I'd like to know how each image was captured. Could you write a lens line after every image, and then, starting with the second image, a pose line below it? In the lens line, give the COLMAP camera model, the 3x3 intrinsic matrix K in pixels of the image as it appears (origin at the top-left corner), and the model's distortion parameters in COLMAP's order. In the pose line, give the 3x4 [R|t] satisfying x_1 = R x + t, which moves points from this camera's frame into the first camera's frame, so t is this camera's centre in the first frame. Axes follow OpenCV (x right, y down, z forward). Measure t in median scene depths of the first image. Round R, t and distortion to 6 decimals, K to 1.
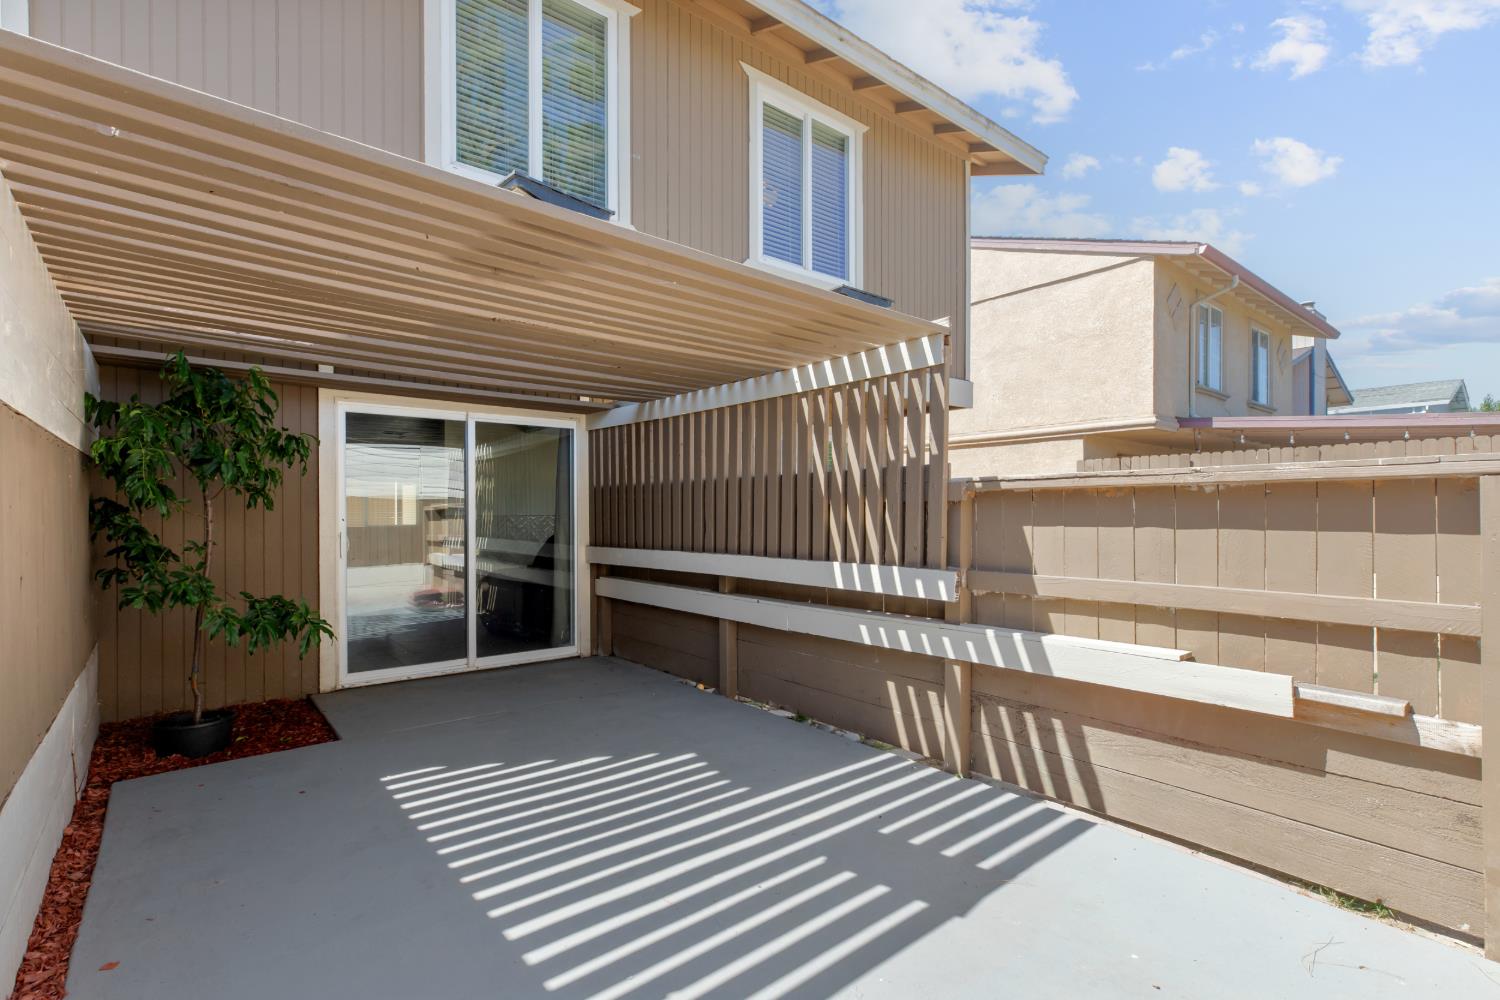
lens RADIAL K [[694.5, 0, 749.9], [0, 694.5, 520.1], [0, 0, 1]] dist [0.002742, 0.000565]
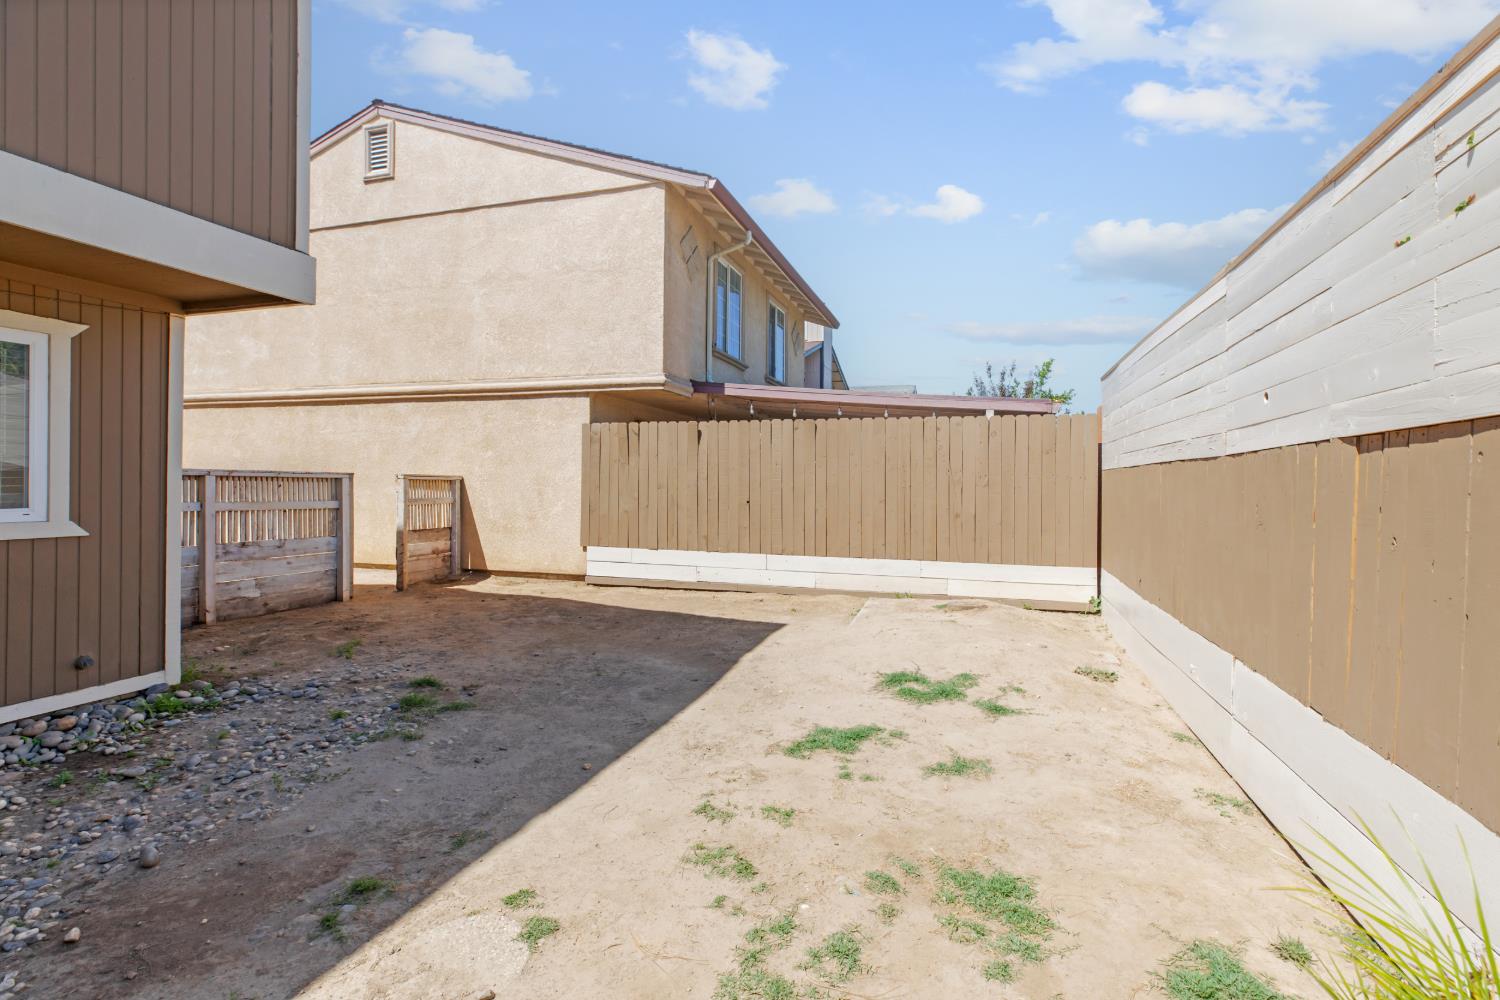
lens RADIAL K [[681.8, 0, 759.9], [0, 681.8, 503.9], [0, 0, 1]] dist [0.001197, 0.000661]
pose [[0.835487, -0.006839, 0.549468, 0.212657], [-0.005587, 0.999765, 0.020938, -0.011027], [-0.549482, -0.020563, 0.835252, 0.232348]]
